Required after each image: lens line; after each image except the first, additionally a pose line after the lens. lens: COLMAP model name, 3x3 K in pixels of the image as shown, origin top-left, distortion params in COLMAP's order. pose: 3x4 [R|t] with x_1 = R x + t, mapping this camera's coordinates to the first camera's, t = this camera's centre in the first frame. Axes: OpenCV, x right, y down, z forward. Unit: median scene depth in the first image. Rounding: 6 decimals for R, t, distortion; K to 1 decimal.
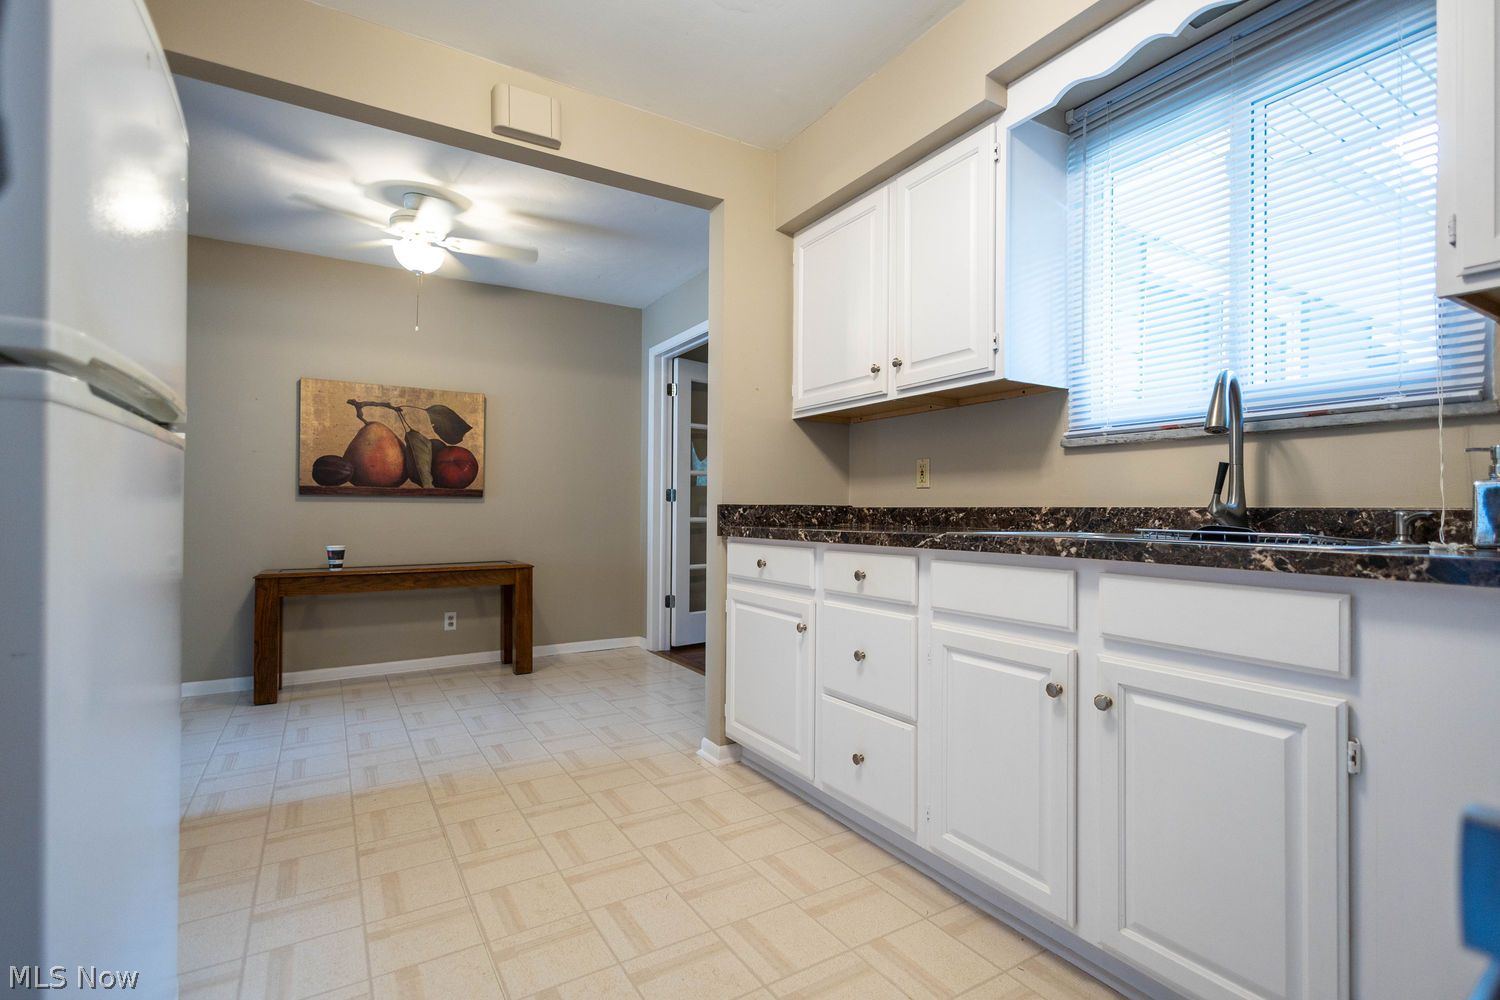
lens RADIAL K [[703.6, 0, 760.7], [0, 703.6, 506.4], [0, 0, 1]] dist [0.003152, 0.000222]
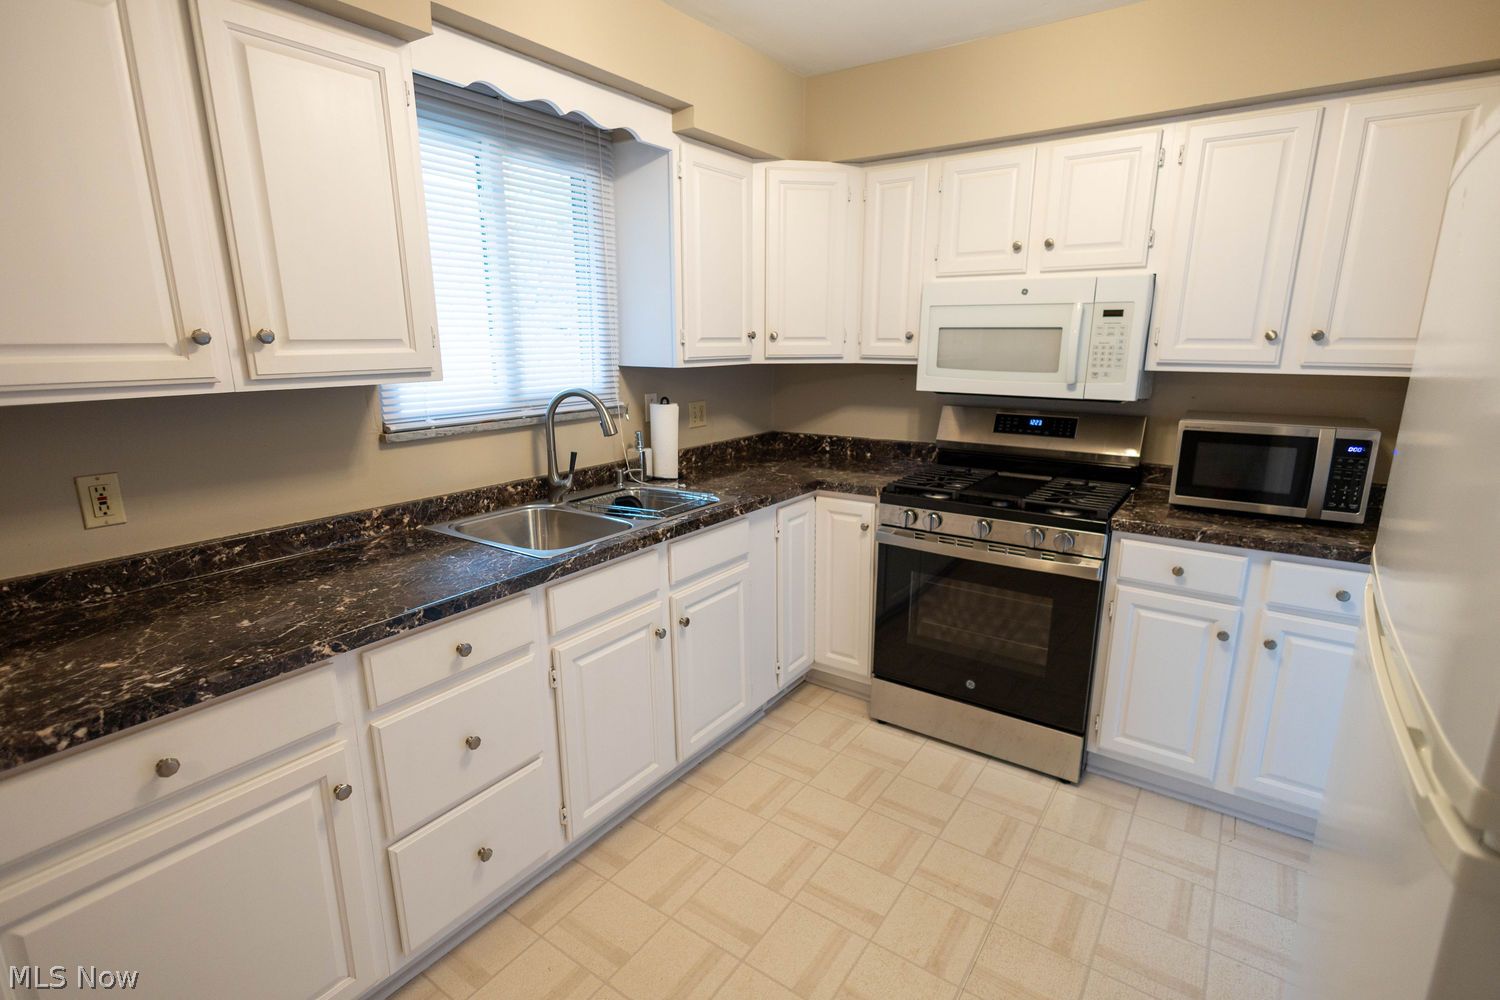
lens RADIAL K [[713.7, 0, 754.5], [0, 713.7, 506.5], [0, 0, 1]] dist [0.003630, 0.000454]
pose [[-0.393703, -0.218832, 0.892810, -0.633195], [-0.005561, 0.971800, 0.235740, -0.234613], [-0.919221, 0.087846, -0.383818, 0.965965]]
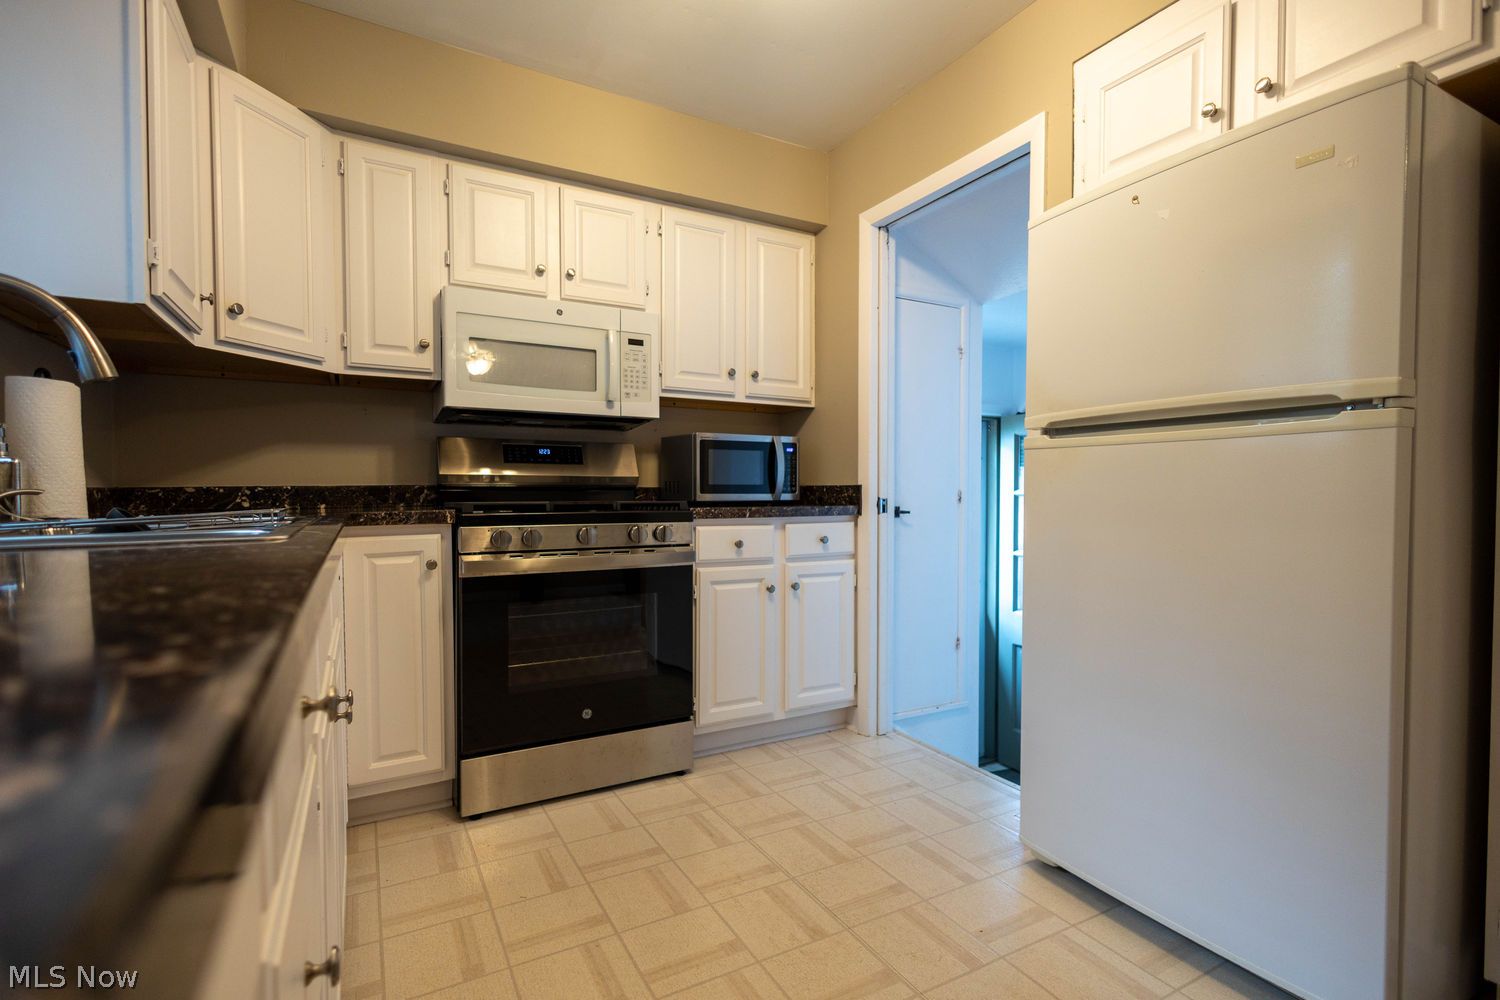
lens RADIAL K [[698.5, 0, 743.2], [0, 698.5, 508.9], [0, 0, 1]] dist [0.002869, 0.000131]
pose [[-0.998255, -0.005428, 0.058800, -0.050594], [-0.004209, 0.999774, 0.020836, 0.008577], [-0.058900, 0.020552, -0.998052, 1.249949]]
